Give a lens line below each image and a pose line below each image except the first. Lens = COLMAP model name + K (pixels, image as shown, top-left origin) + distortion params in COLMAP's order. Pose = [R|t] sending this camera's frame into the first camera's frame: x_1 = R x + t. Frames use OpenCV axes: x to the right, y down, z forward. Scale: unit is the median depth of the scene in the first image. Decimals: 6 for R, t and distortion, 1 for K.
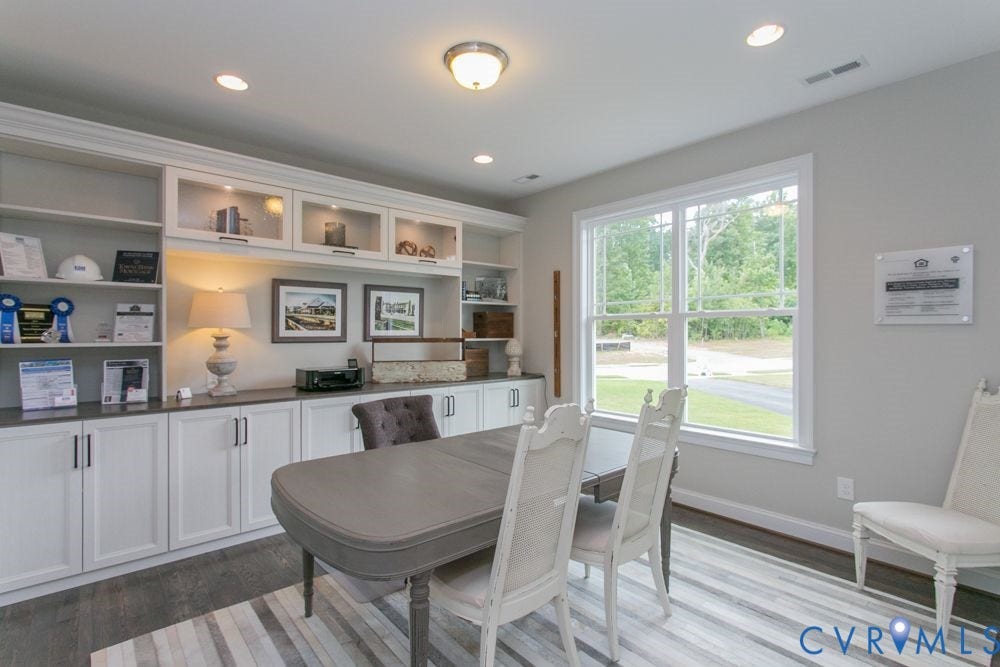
lens RADIAL K [[471.7, 0, 496.4], [0, 471.7, 330.5], [0, 0, 1]] dist [-0.000090, 0.000726]
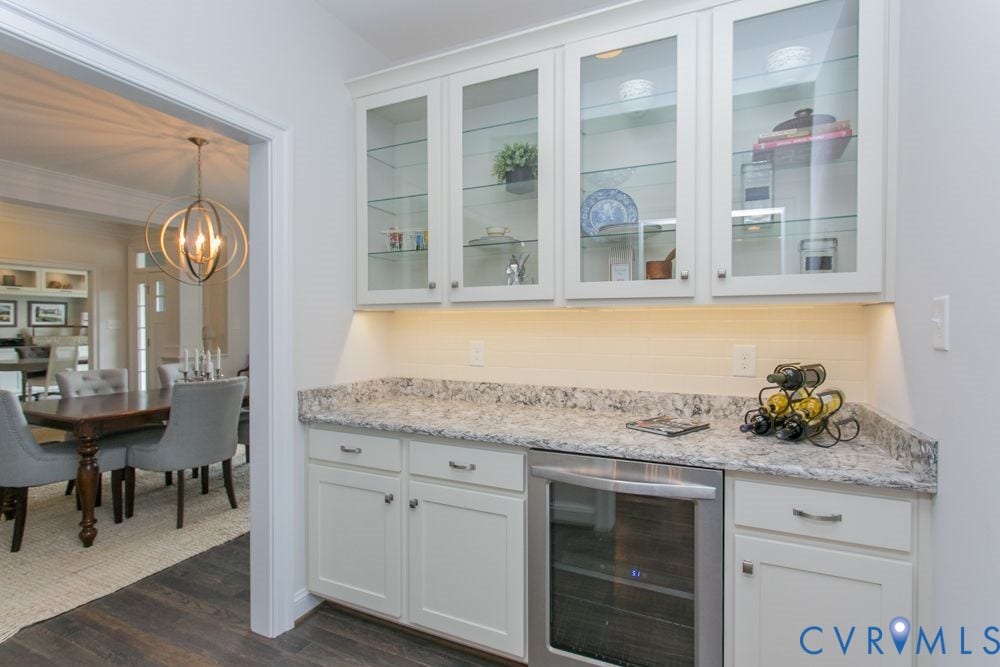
lens RADIAL K [[471.7, 0, 505.9], [0, 471.7, 330.4], [0, 0, 1]] dist [-0.000090, 0.000726]
pose [[0.904098, -0.000389, 0.427325, 0.825843], [-0.006101, 0.999886, 0.013818, -0.004524], [-0.427282, -0.015100, 0.903992, -2.023928]]
